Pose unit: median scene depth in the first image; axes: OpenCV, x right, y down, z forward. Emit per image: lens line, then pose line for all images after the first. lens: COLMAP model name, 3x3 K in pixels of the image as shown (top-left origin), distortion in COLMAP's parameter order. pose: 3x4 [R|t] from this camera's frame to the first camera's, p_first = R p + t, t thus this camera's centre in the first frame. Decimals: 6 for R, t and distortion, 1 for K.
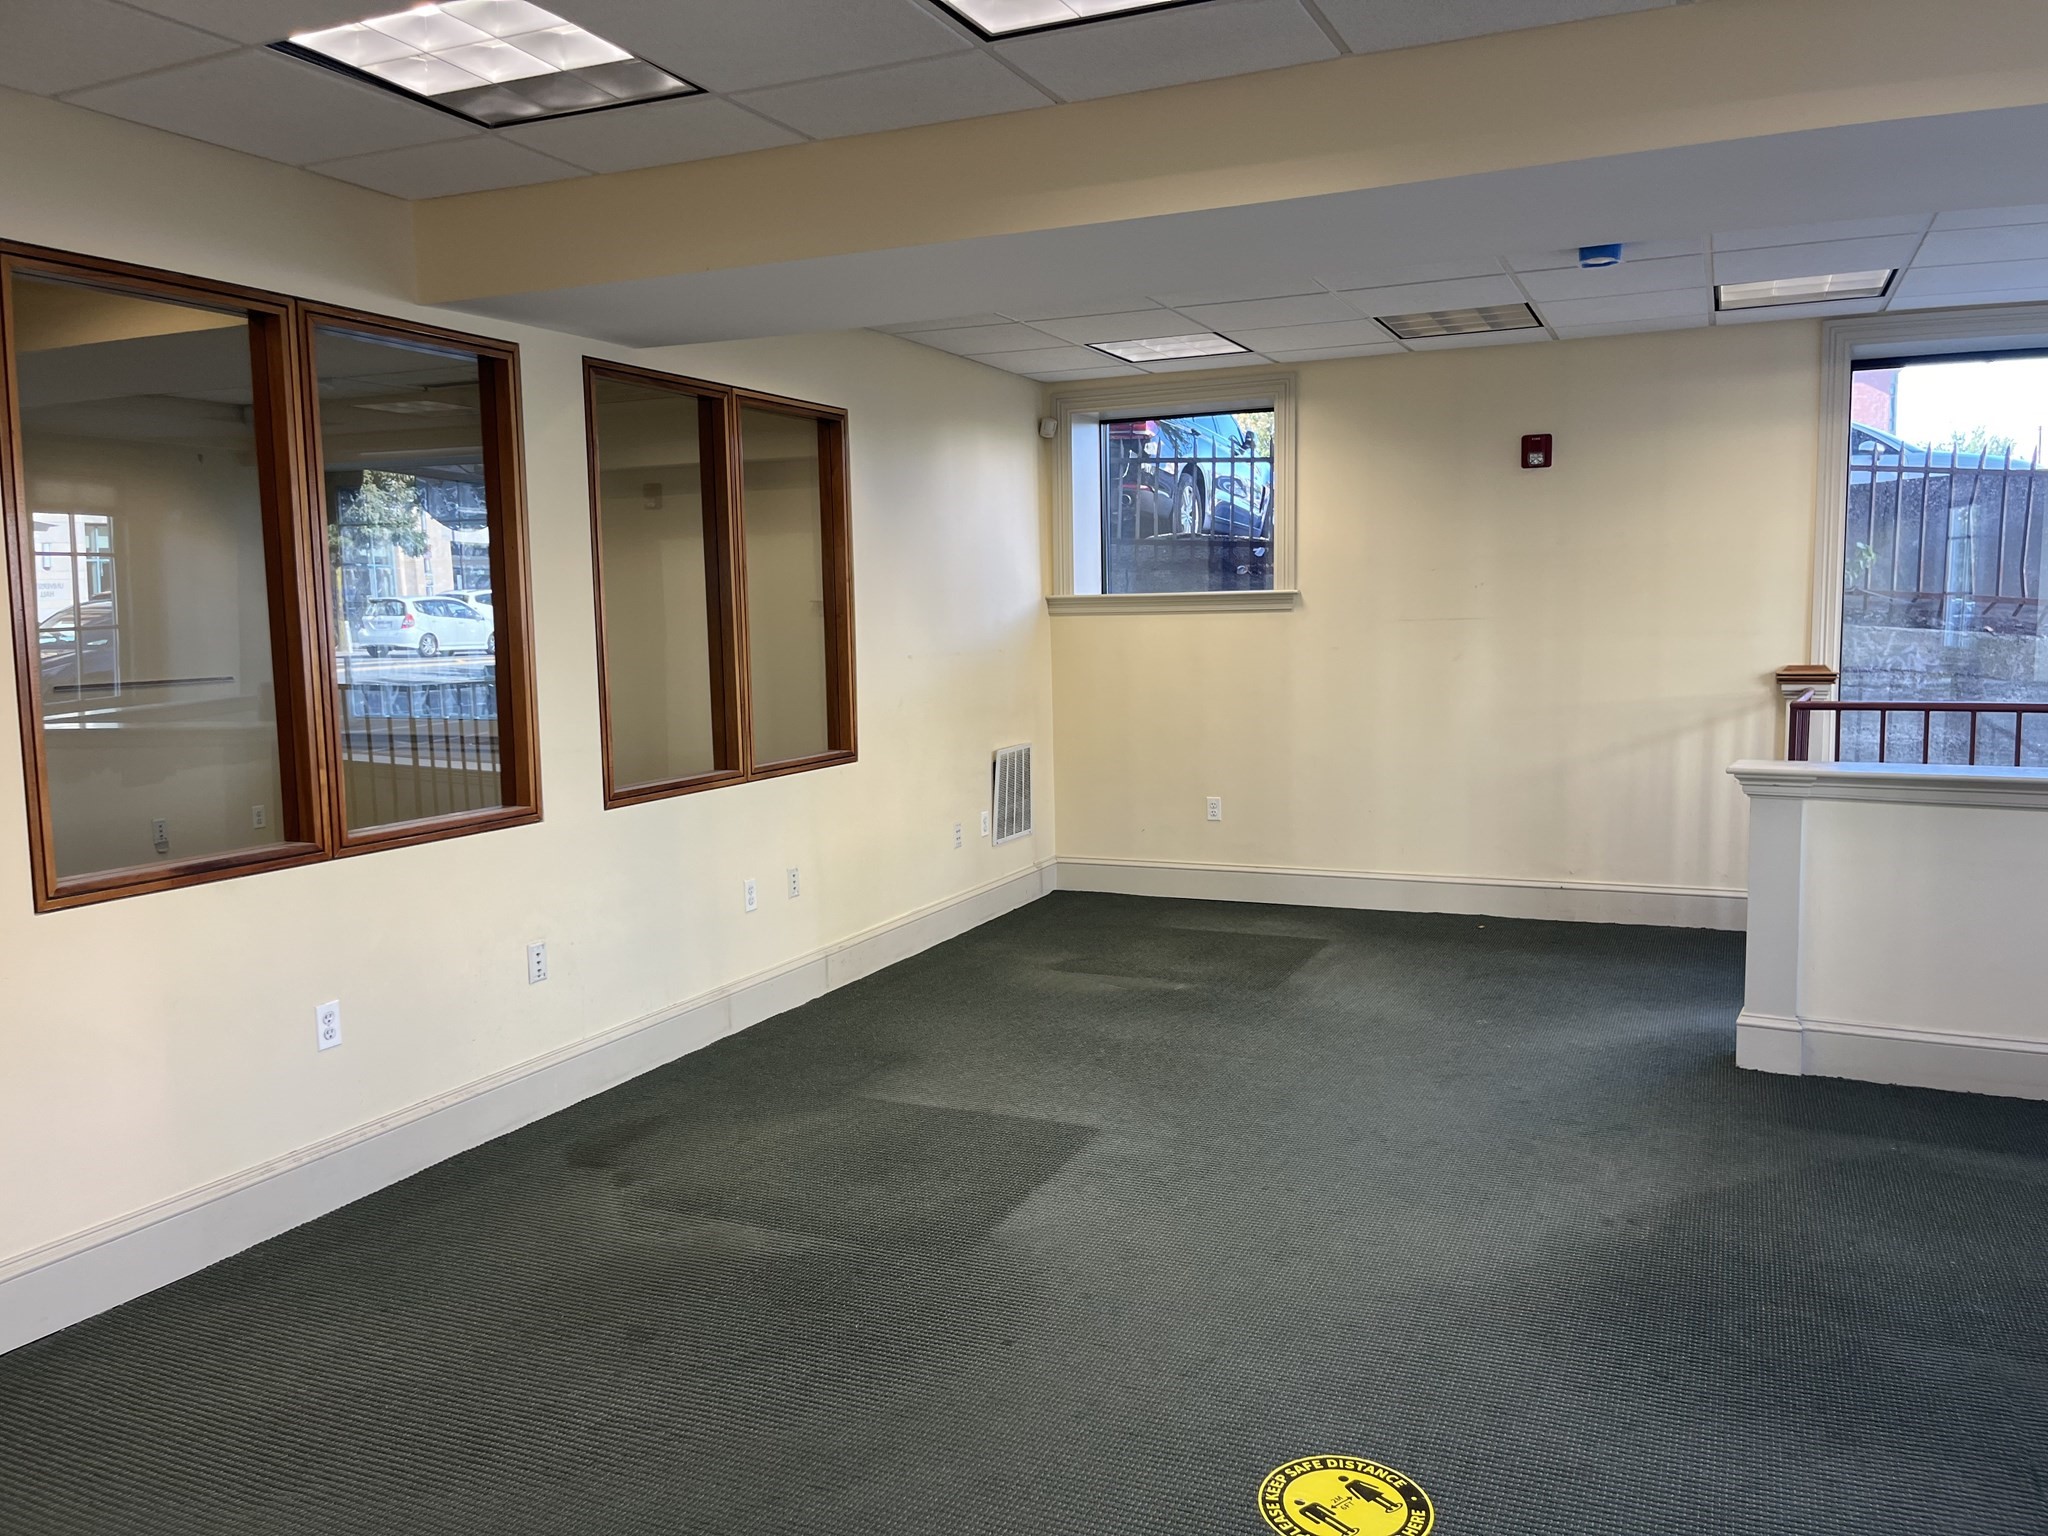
lens RADIAL K [[1547.9, 0, 1043.8], [0, 1547.9, 777.3], [0, 0, 1]] dist [0.082458, -0.107519]
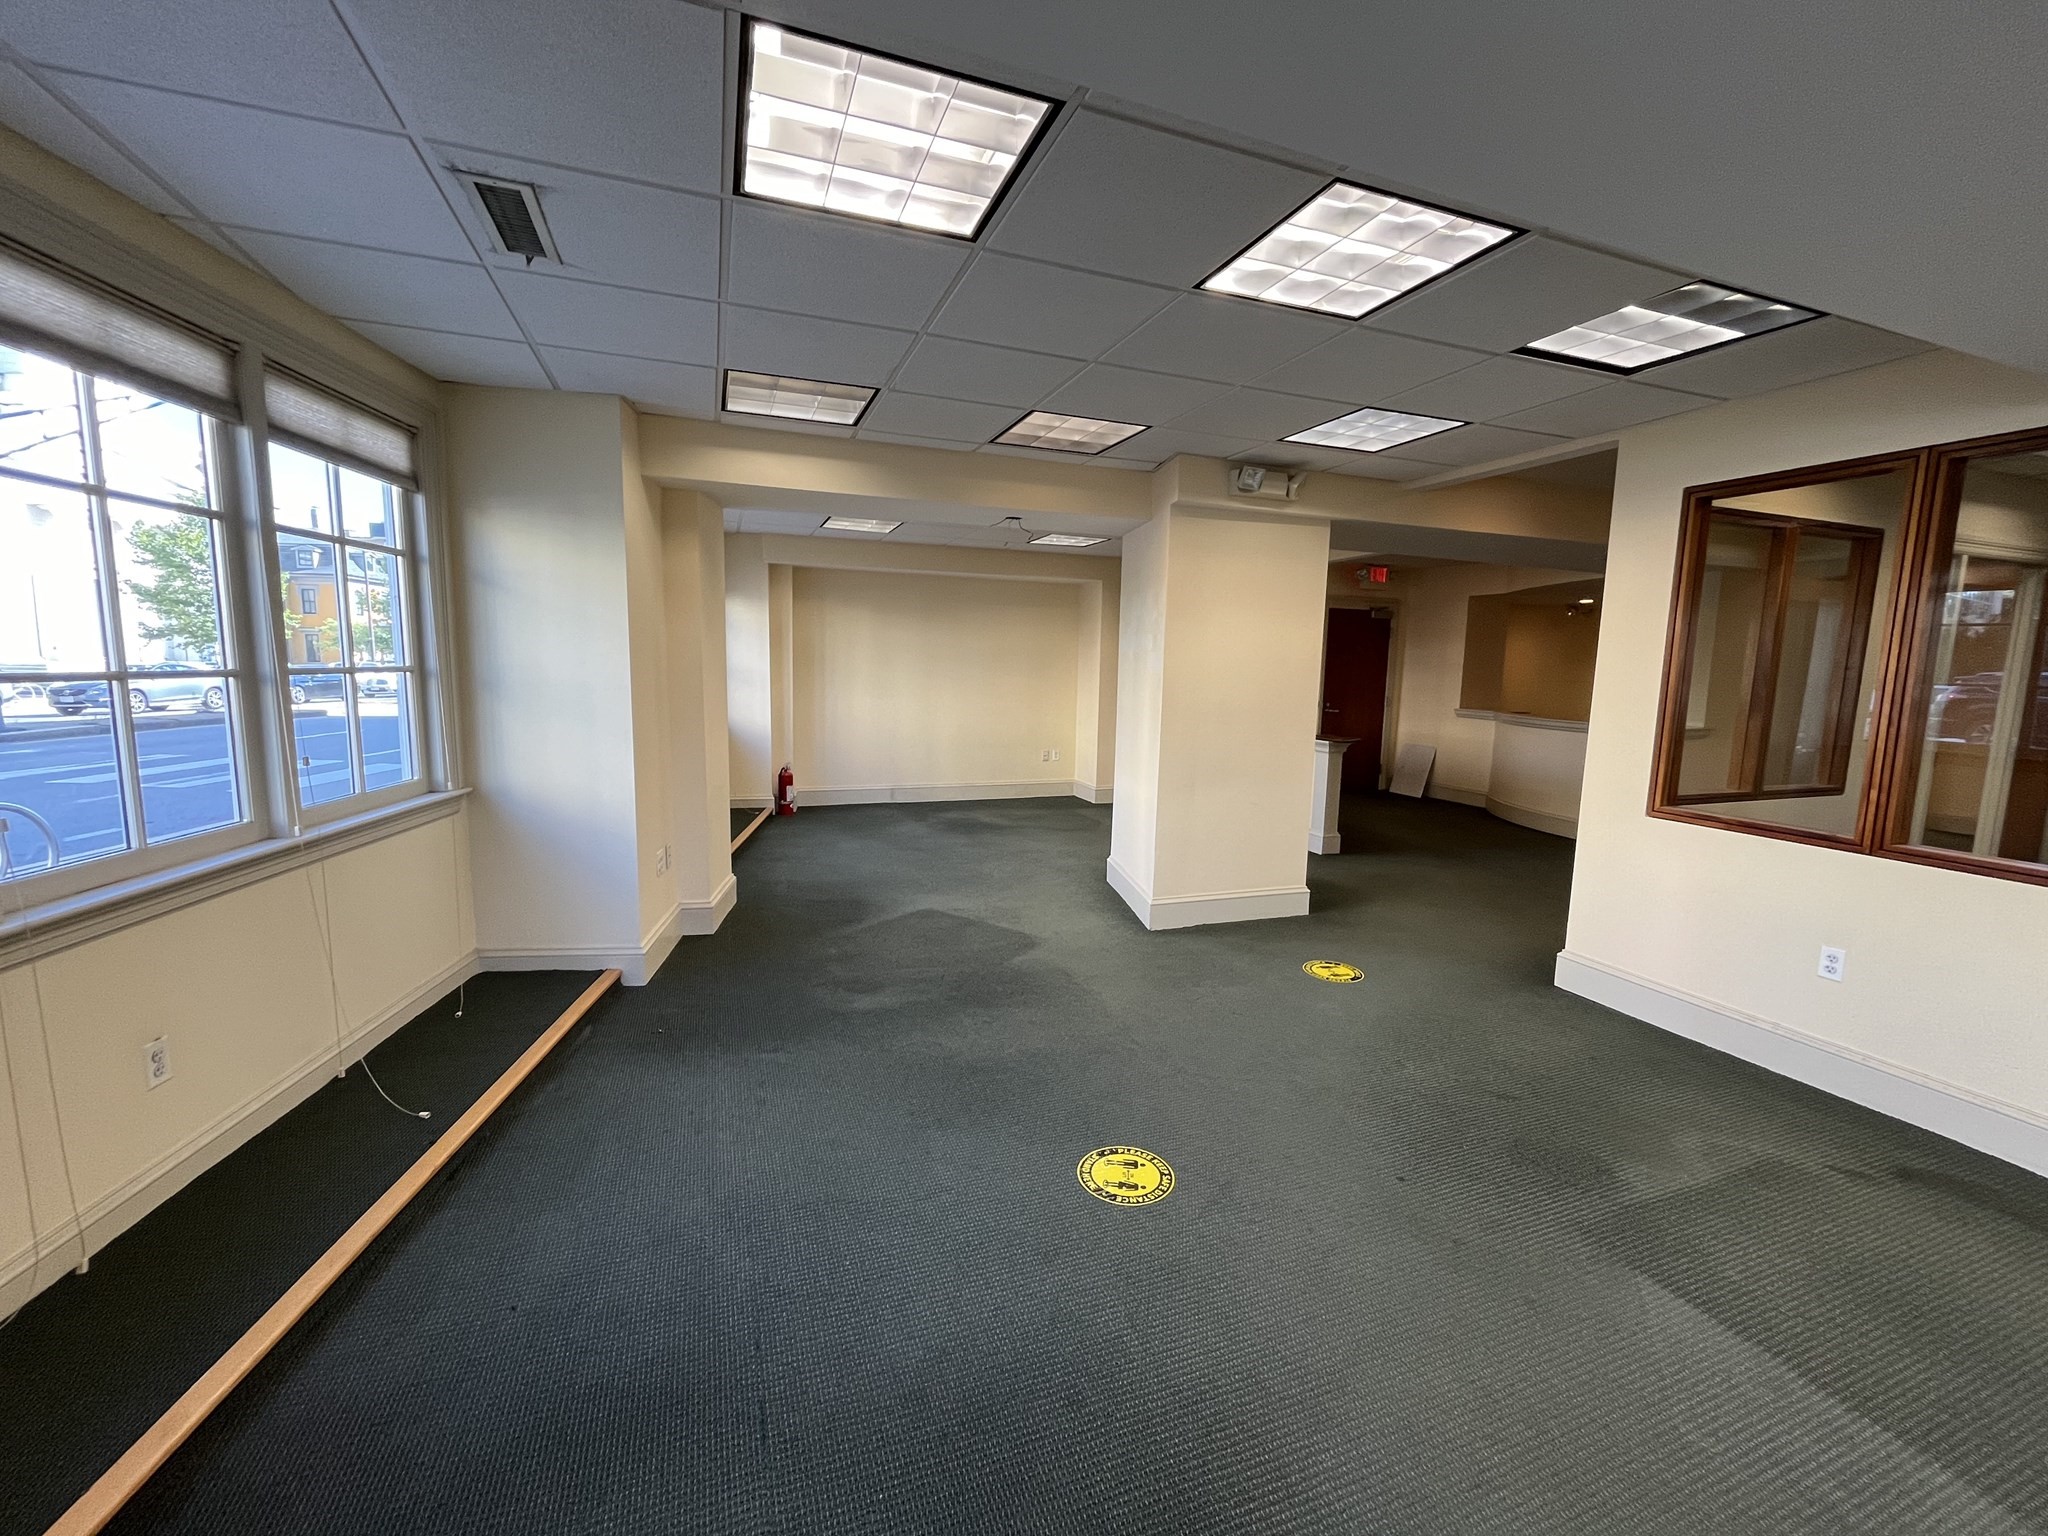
lens RADIAL K [[826.4, 0, 1021.5], [0, 826.4, 764.8], [0, 0, 1]] dist [-0.003057, -0.000588]
pose [[-0.711432, 0.092926, -0.696584, 0.400096], [-0.084449, 0.972731, 0.216015, -0.082324], [0.697662, 0.212506, -0.684185, 0.658417]]
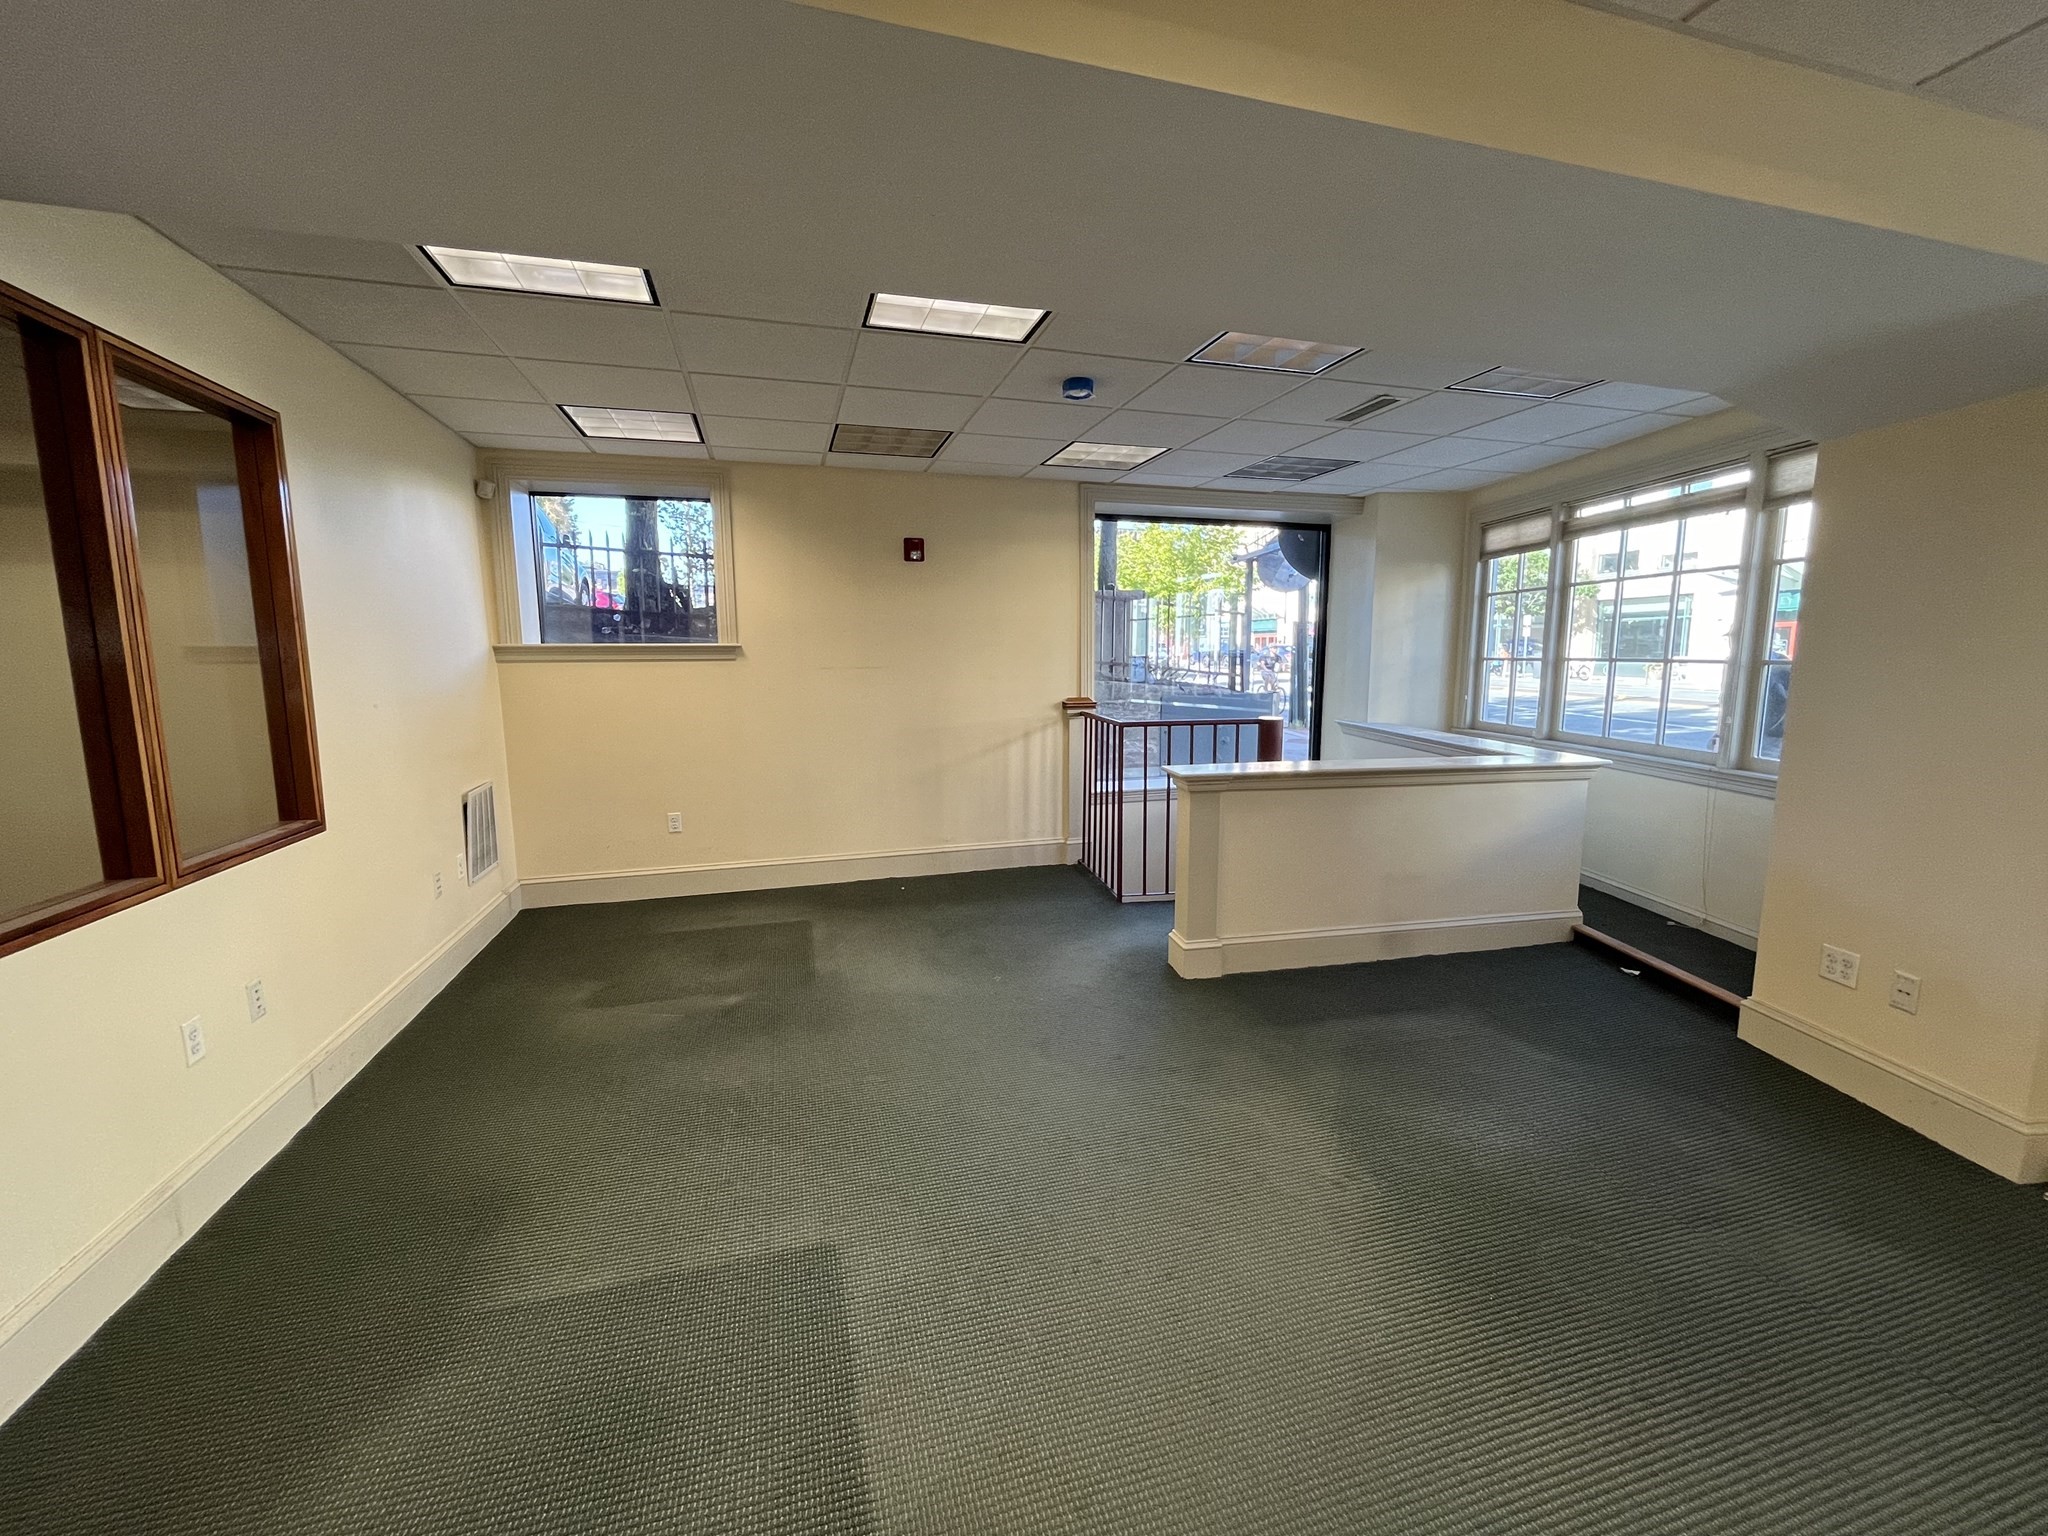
lens RADIAL K [[826.4, 0, 1021.5], [0, 826.4, 764.8], [0, 0, 1]] dist [-0.003057, -0.000588]
pose [[0.765118, -0.072239, 0.639825, -0.124791], [0.062932, 0.997319, 0.037345, -0.042881], [-0.640808, 0.011692, 0.767613, 0.436367]]
